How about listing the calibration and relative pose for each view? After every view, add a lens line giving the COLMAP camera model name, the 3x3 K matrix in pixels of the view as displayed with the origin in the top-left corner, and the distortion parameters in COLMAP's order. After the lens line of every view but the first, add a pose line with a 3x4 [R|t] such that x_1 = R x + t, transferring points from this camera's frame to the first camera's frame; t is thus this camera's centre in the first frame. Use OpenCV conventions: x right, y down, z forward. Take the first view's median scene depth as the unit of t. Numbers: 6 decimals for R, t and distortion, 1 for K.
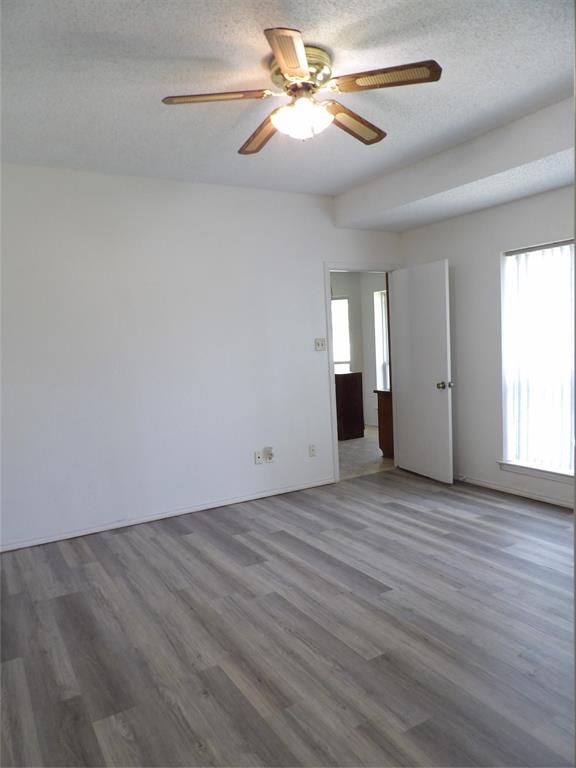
lens RADIAL K [[543.9, 0, 288.0], [0, 543.9, 384.0], [0, 0, 1]] dist [0.034801, 0.008403]
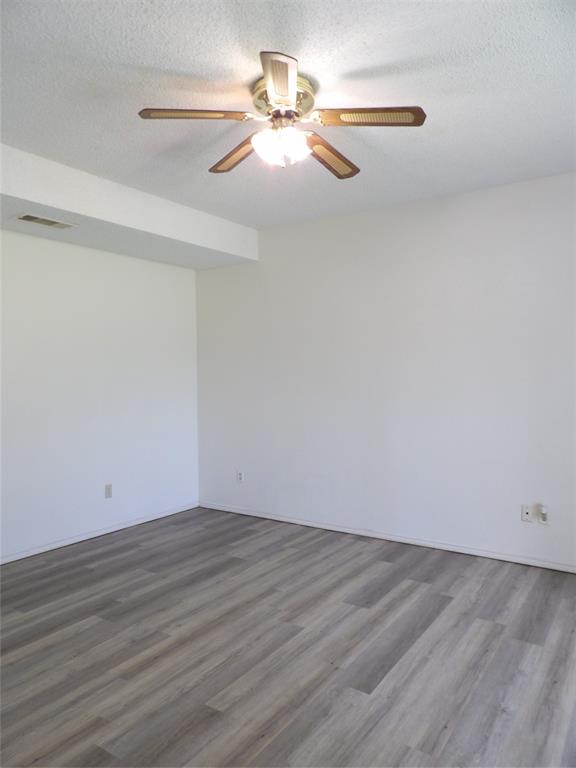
lens RADIAL K [[547.0, 0, 290.0], [0, 547.0, 372.3], [0, 0, 1]] dist [0.005889, 0.048610]
pose [[0.419946, 0.034948, -0.906876, 0.792204], [-0.070972, 0.997463, 0.005574, -0.076432], [0.904770, 0.062022, 0.421361, 0.500590]]
